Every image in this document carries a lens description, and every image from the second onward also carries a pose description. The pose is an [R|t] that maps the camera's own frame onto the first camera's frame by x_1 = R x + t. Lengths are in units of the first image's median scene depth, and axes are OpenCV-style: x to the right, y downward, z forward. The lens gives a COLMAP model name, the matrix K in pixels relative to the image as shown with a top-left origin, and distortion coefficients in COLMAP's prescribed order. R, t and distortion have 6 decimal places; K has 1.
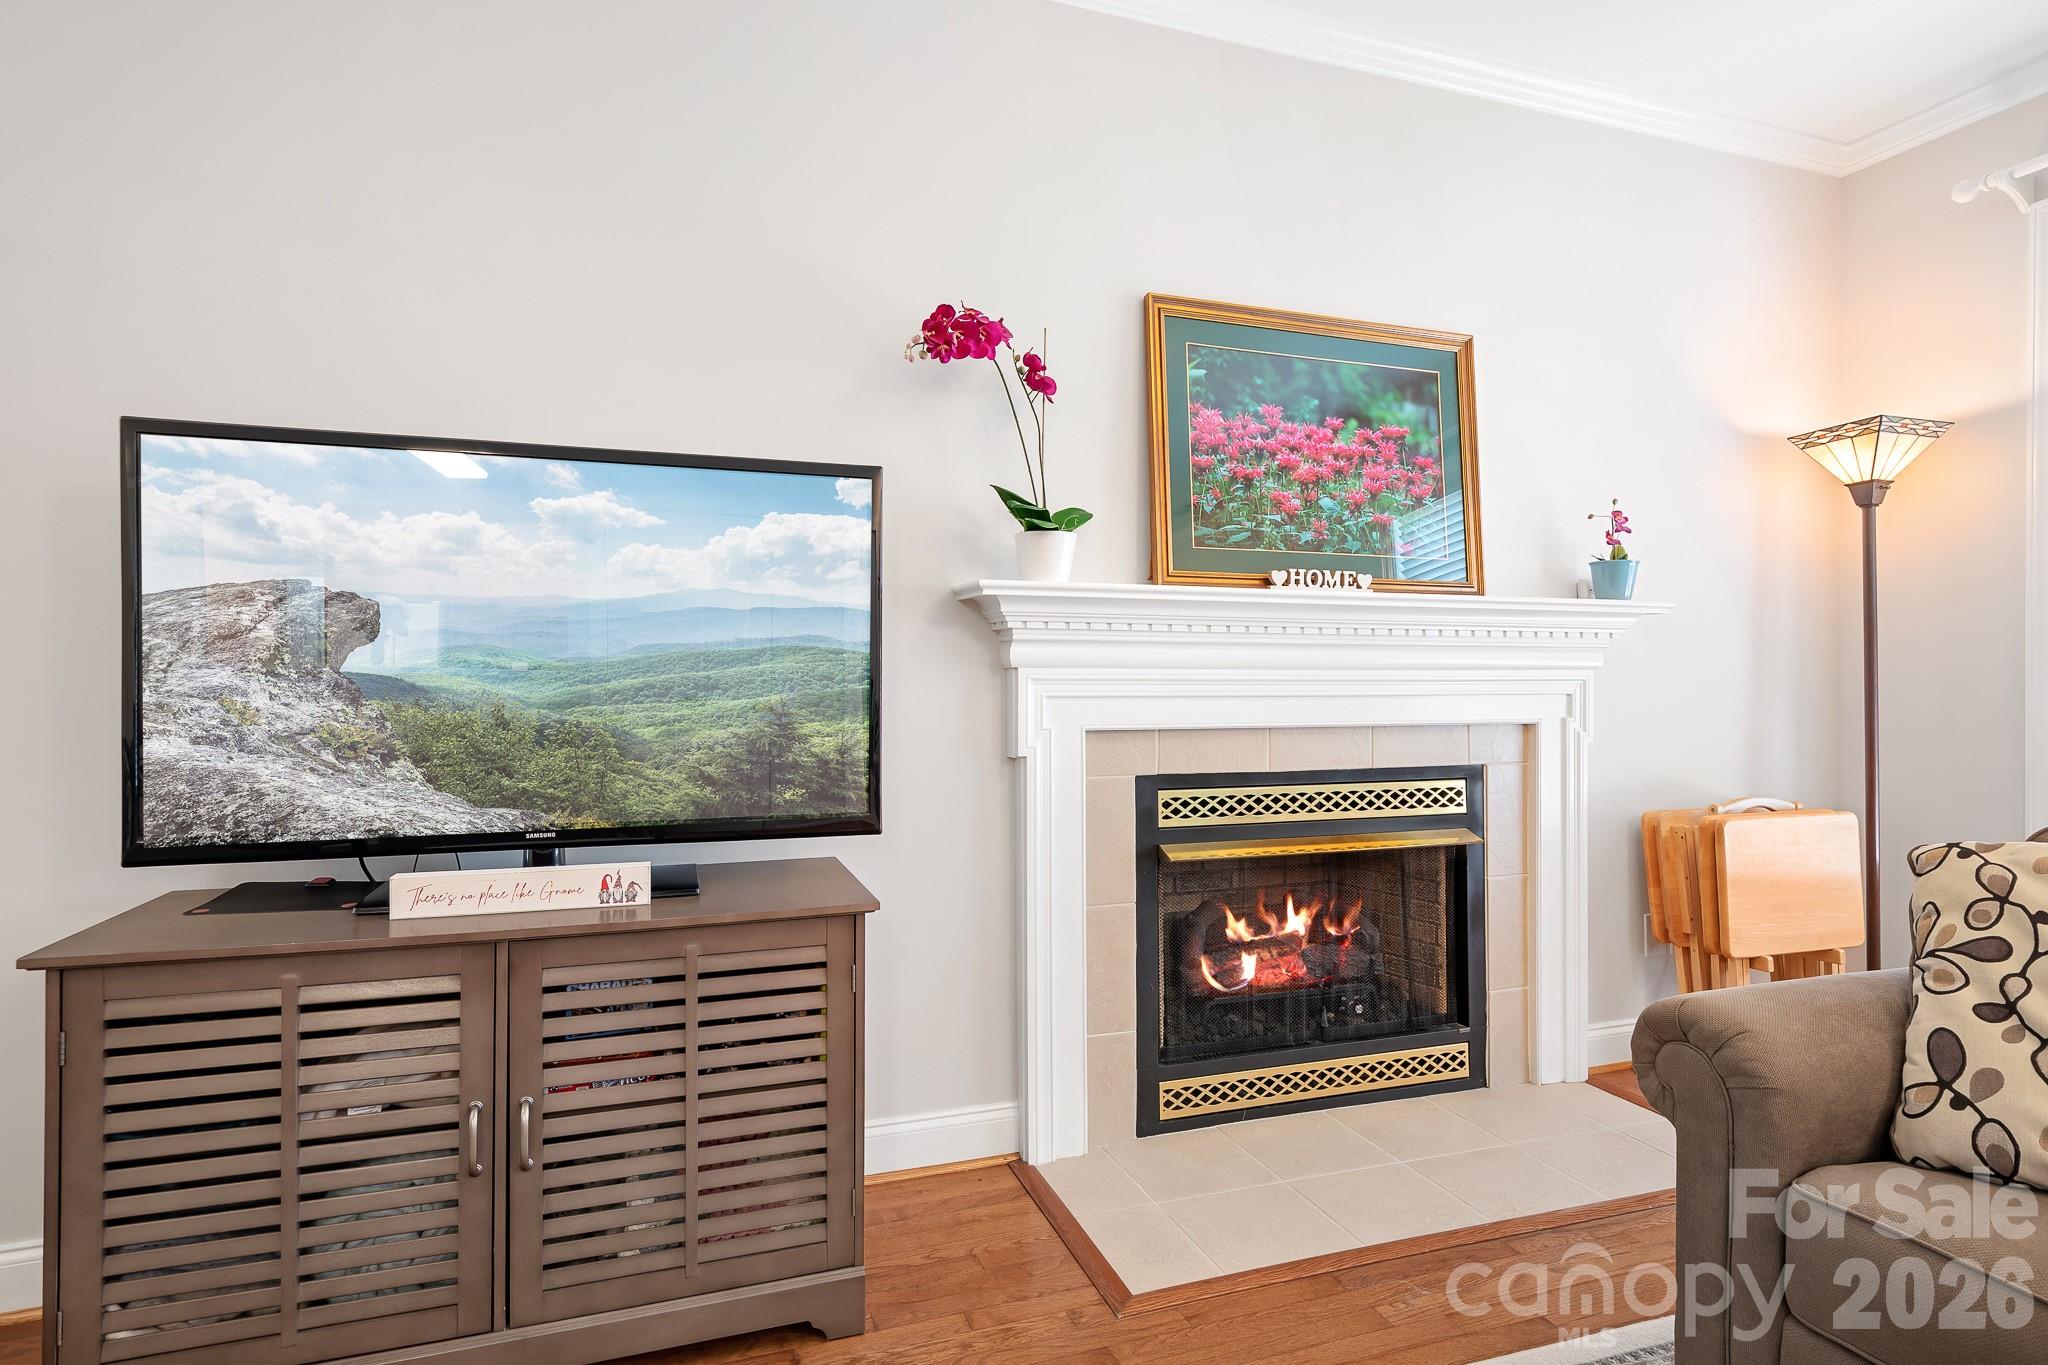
lens RADIAL K [[1066.6, 0, 1024.0], [0, 1066.6, 682.5], [0, 0, 1]] dist [0.015300, 0.000741]
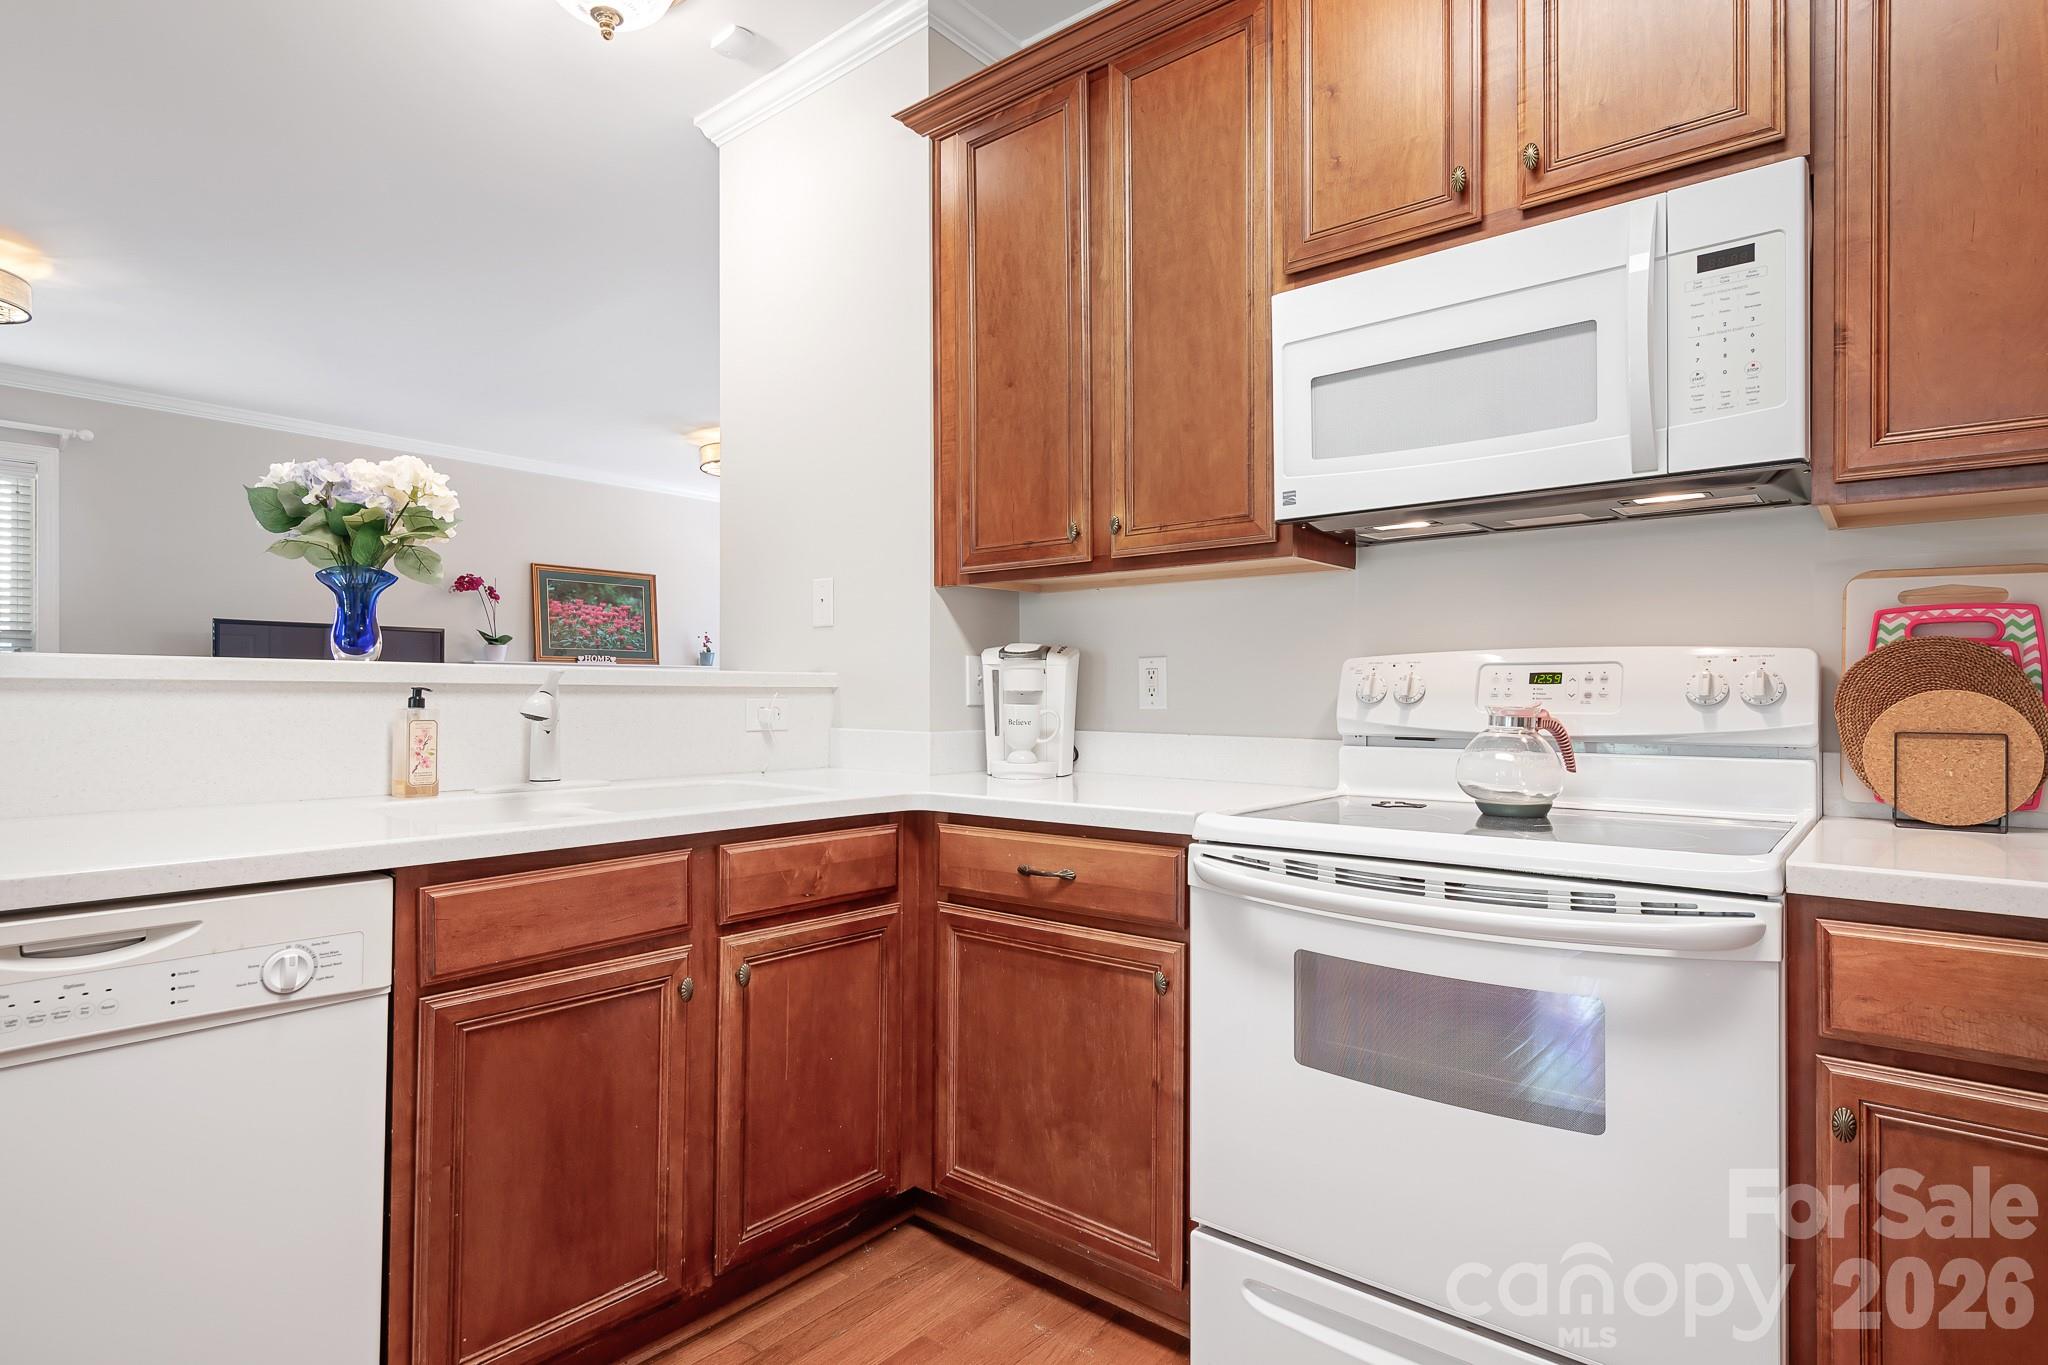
lens RADIAL K [[1054.9, 0, 1017.3], [0, 1054.9, 684.2], [0, 0, 1]] dist [0.012595, -0.000247]
pose [[0.863859, 0.004903, 0.503709, -0.212383], [0.002503, 0.999899, -0.014025, 0.020173], [-0.503727, 0.013376, 0.863759, -2.346670]]
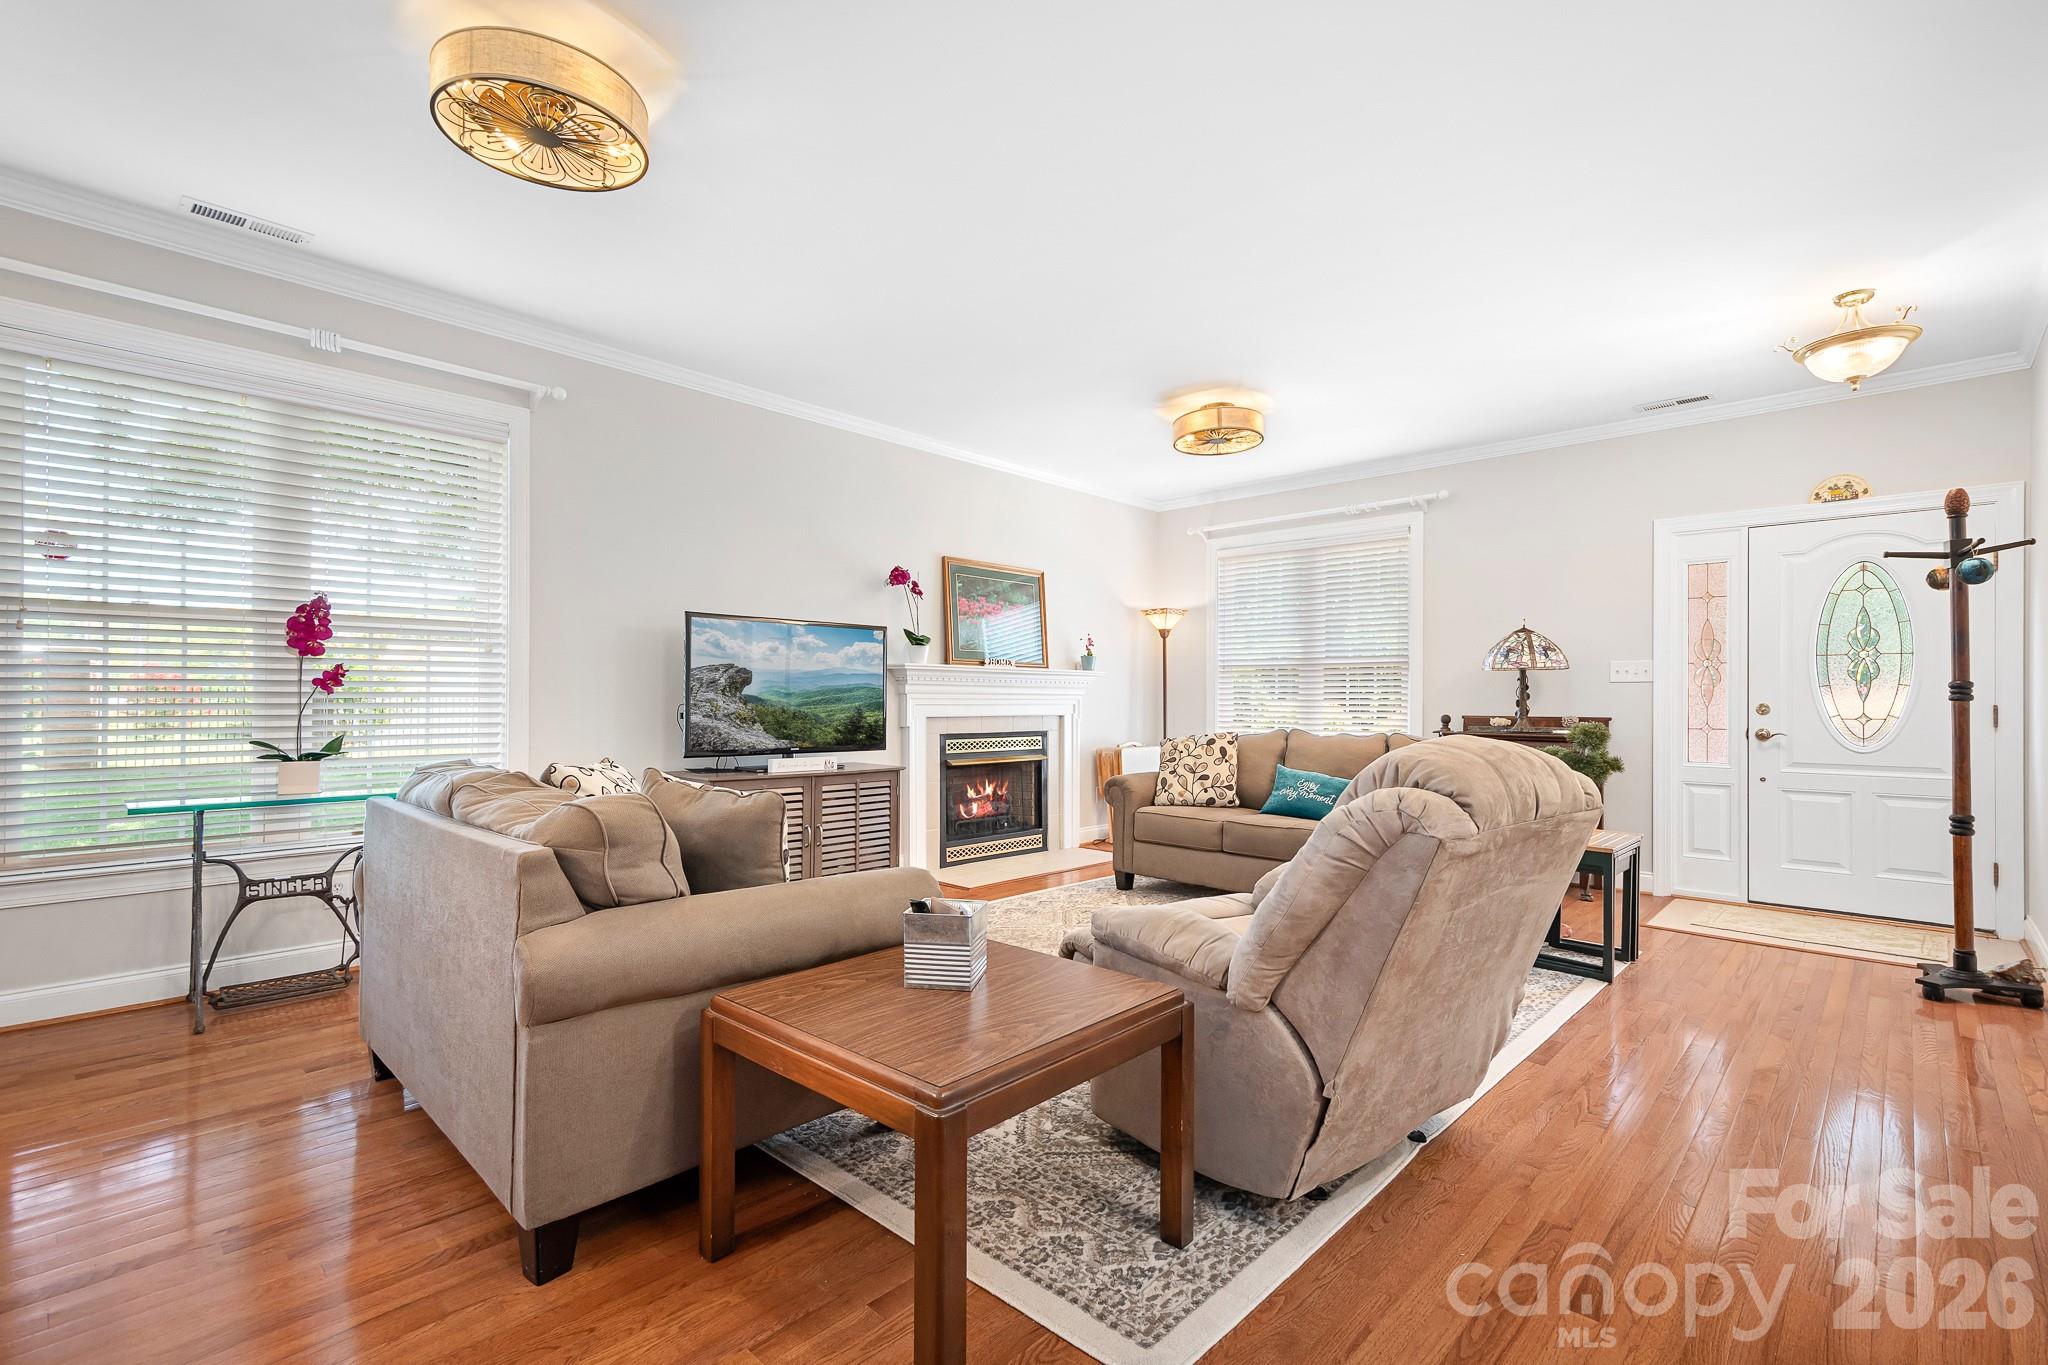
lens RADIAL K [[920.4, 0, 1023.1], [0, 920.4, 691.8], [0, 0, 1]] dist [0.019498, 0.000021]
pose [[0.888077, 0.008758, 0.459612, -0.822346], [-0.003152, 0.999911, -0.012962, 0.010683], [-0.459684, 0.010063, 0.888025, -1.227236]]
